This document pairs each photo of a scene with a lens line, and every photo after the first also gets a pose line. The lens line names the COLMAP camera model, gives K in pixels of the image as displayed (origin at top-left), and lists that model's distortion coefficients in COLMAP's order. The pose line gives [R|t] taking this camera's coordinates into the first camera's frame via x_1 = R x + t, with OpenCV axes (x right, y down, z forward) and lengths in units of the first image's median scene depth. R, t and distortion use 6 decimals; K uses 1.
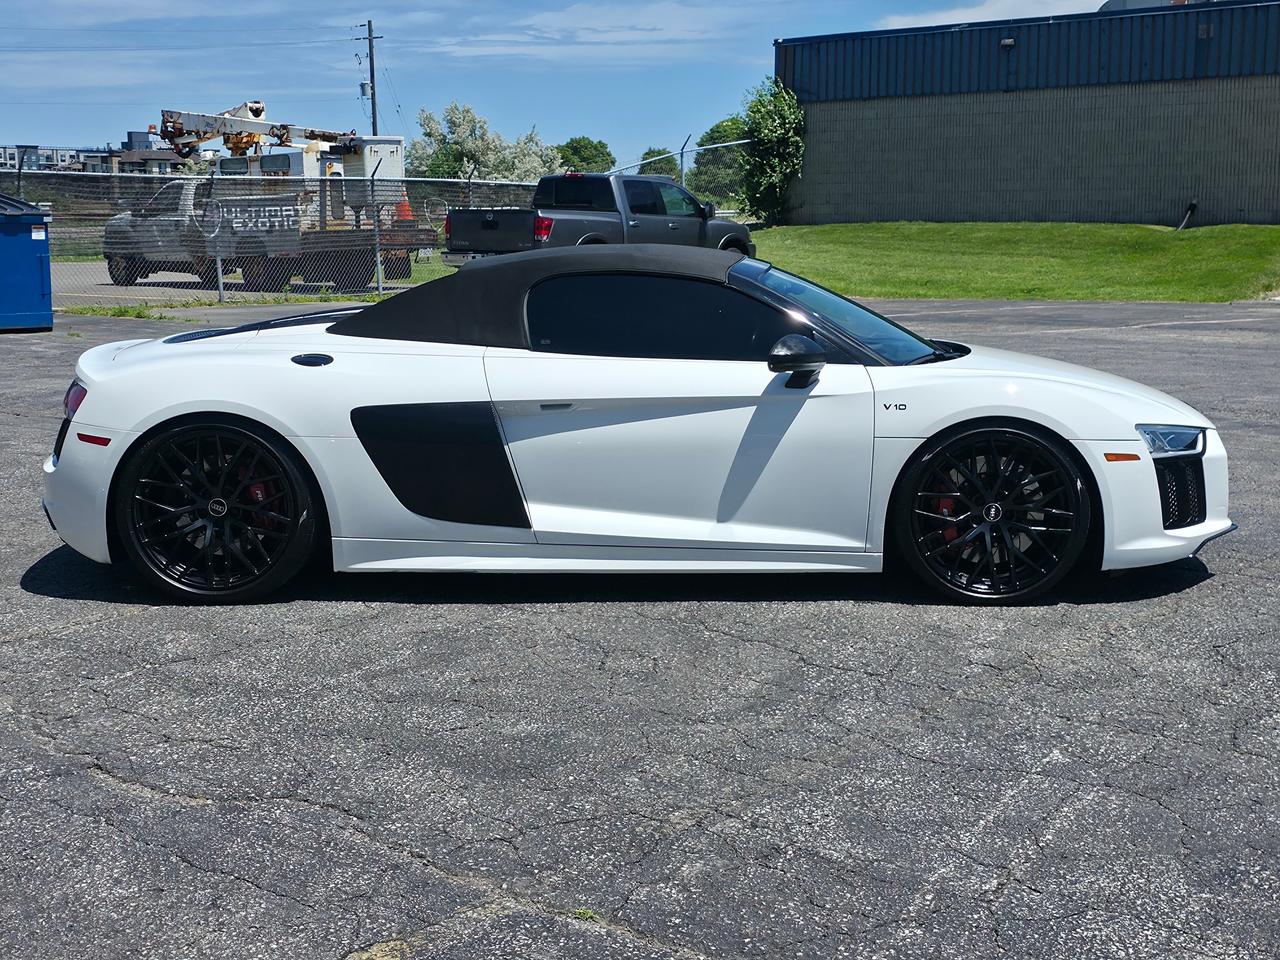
lens RADIAL K [[1712.2, 0, 640.0], [0, 1712.2, 480.0], [0, 0, 1]] dist [0.173441, -0.475322]
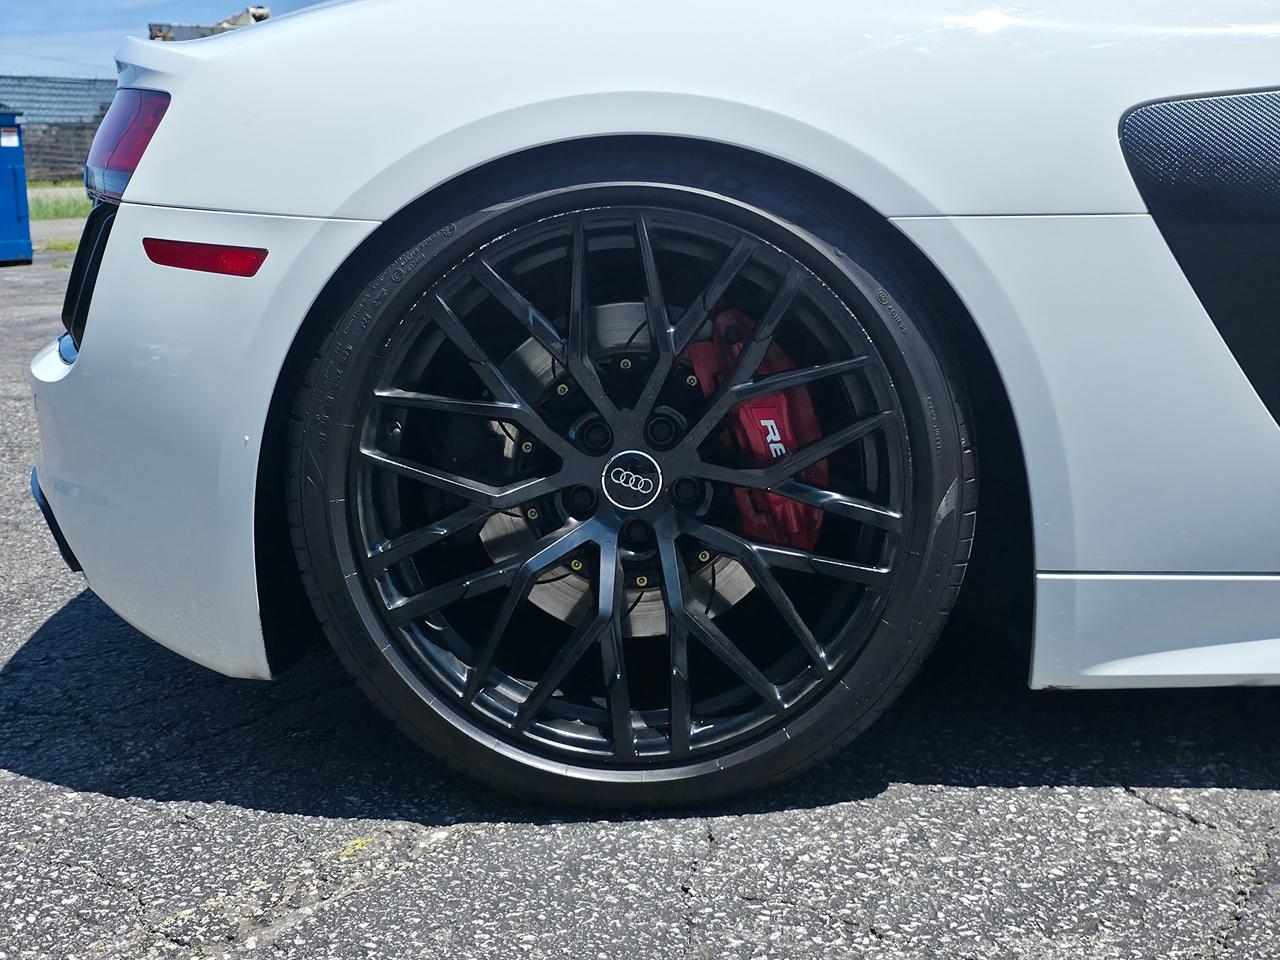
lens RADIAL K [[1712.2, 0, 640.0], [0, 1712.2, 480.0], [0, 0, 1]] dist [0.173441, -0.475322]
pose [[0.999443, -0.032596, 0.007215, -0.241006], [0.032431, 0.999235, 0.021875, 0.009435], [-0.007922, -0.021628, 0.999735, 0.698119]]
